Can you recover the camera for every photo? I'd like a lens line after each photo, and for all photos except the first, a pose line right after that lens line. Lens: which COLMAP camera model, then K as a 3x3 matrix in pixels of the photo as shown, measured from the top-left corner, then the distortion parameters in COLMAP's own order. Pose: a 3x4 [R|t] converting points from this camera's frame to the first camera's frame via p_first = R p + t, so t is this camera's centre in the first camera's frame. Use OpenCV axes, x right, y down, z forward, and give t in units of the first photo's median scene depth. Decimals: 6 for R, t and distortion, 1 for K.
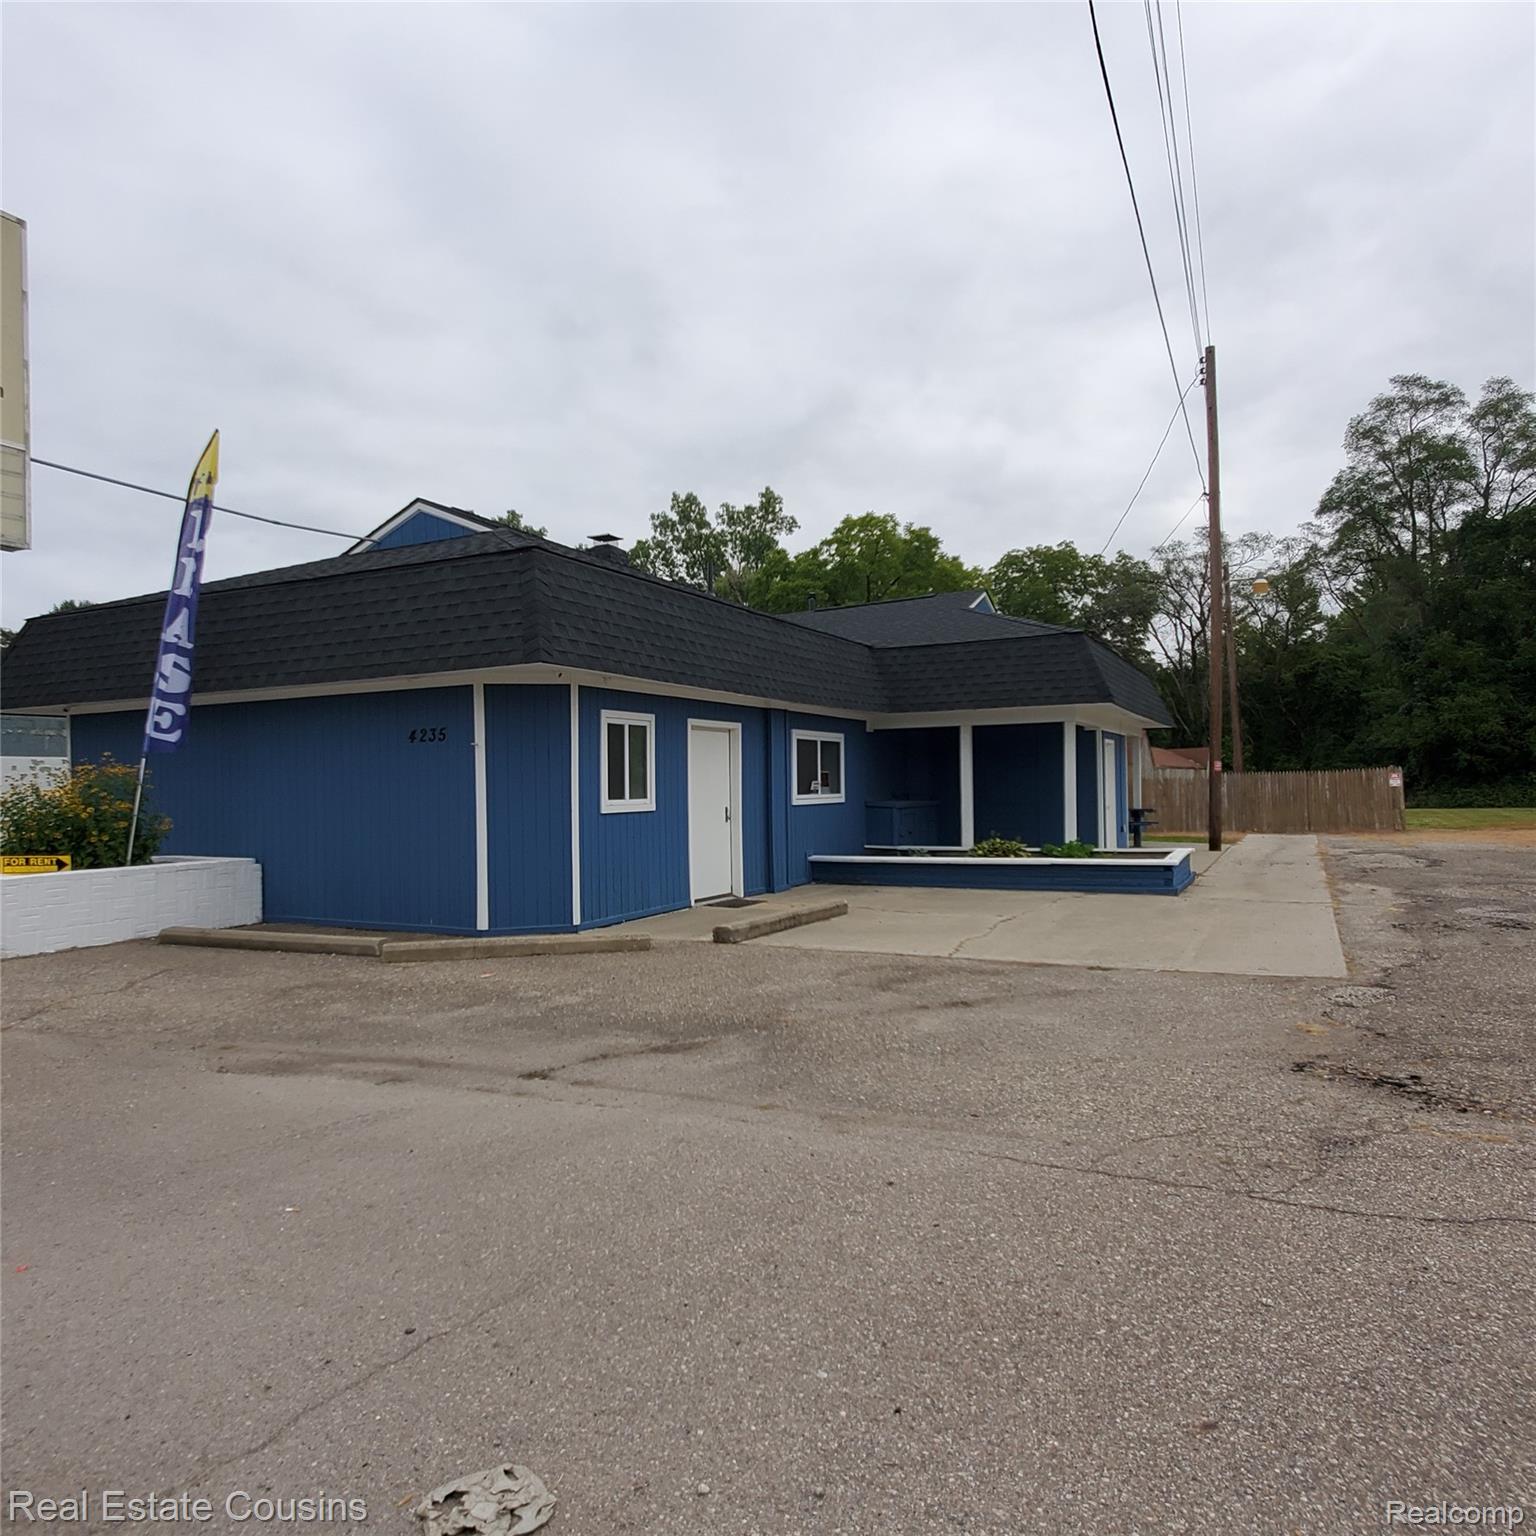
lens RADIAL K [[1082.4, 0, 768.0], [0, 1082.4, 768.0], [0, 0, 1]] dist [-0.000978, -0.002879]
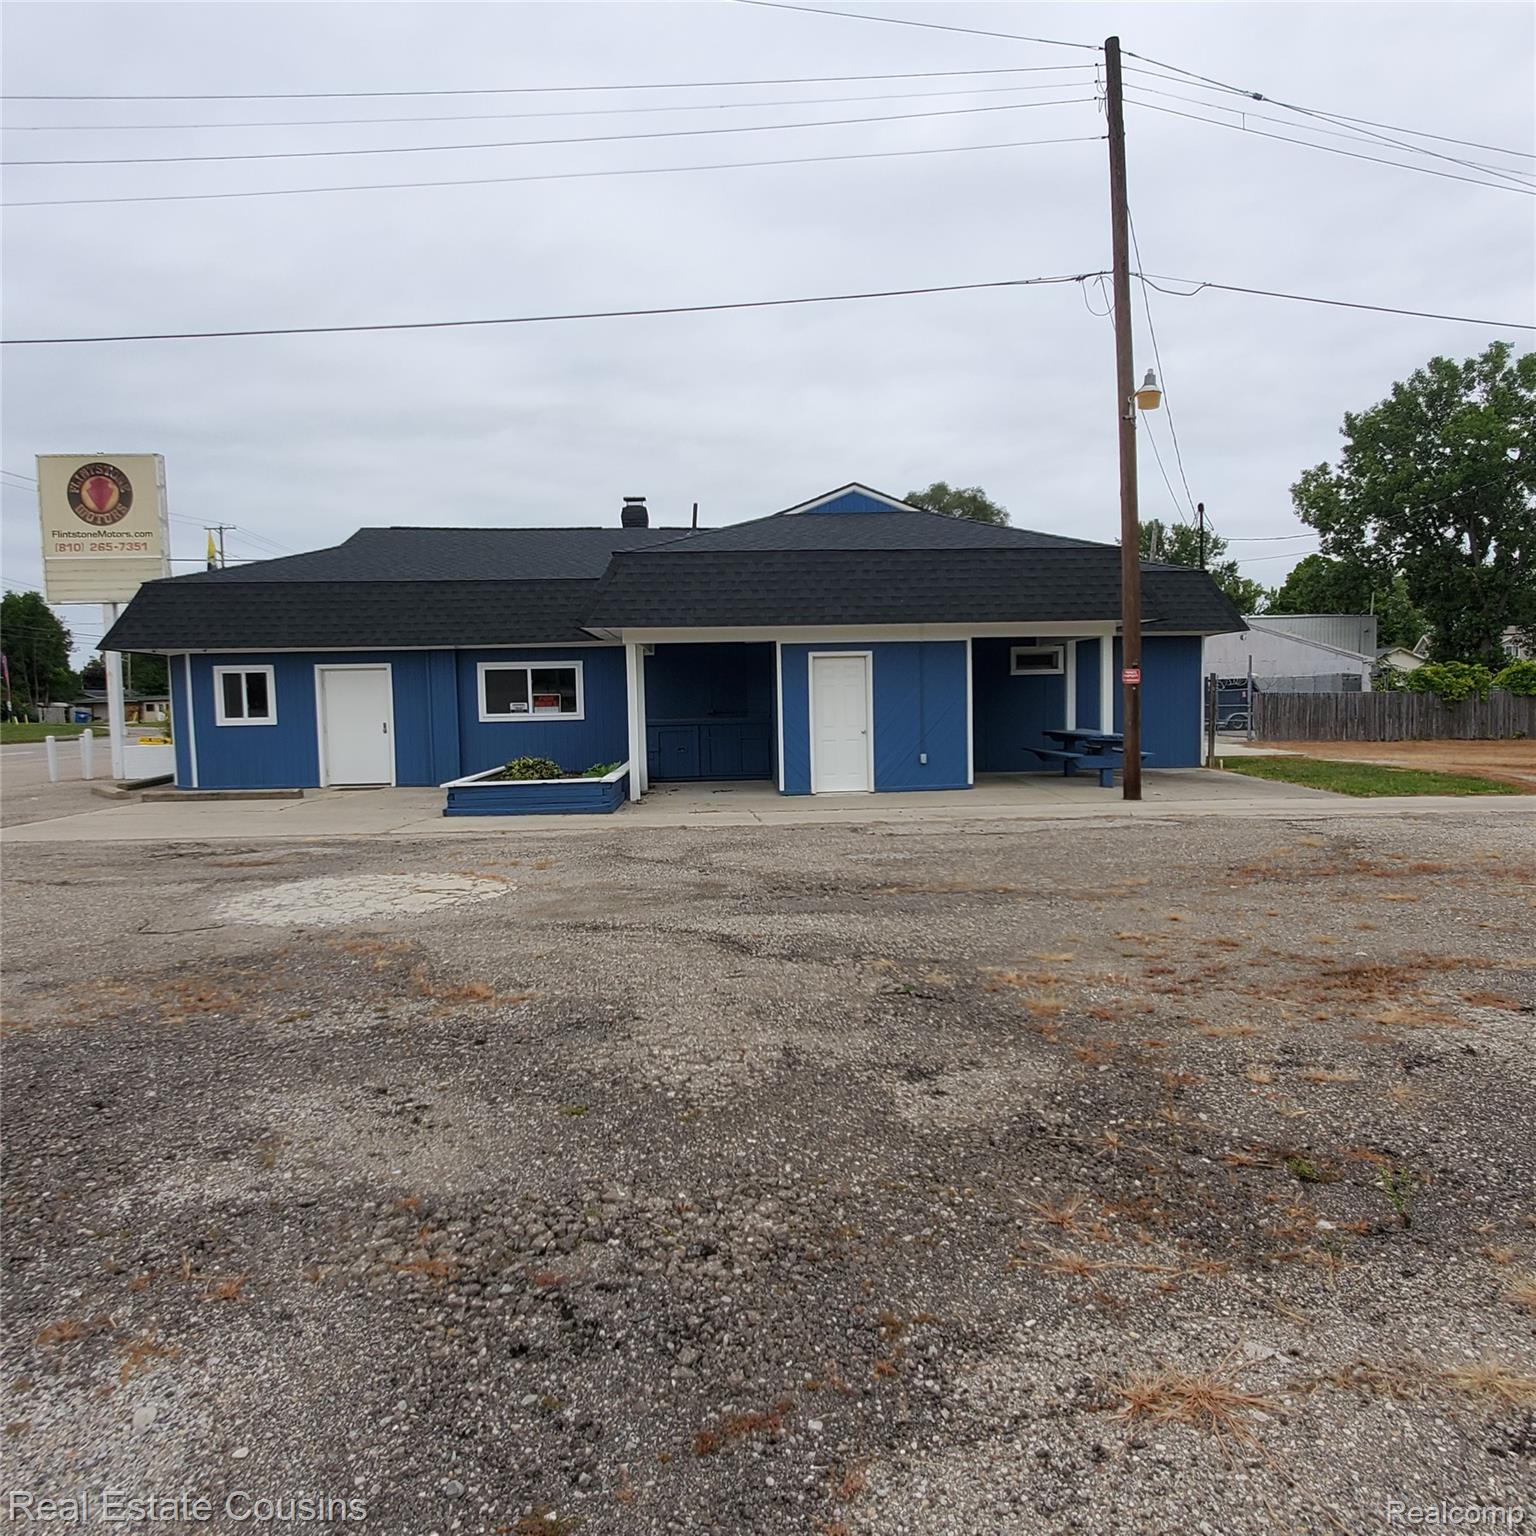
lens RADIAL K [[1045.8, 0, 768.0], [0, 1045.8, 768.0], [0, 0, 1]] dist [0.011734, 0.000424]
pose [[0.487150, 0.064037, -0.870967, 1.158456], [0.025354, 0.995851, 0.087400, -0.010181], [0.872950, -0.064660, 0.483505, 0.627963]]
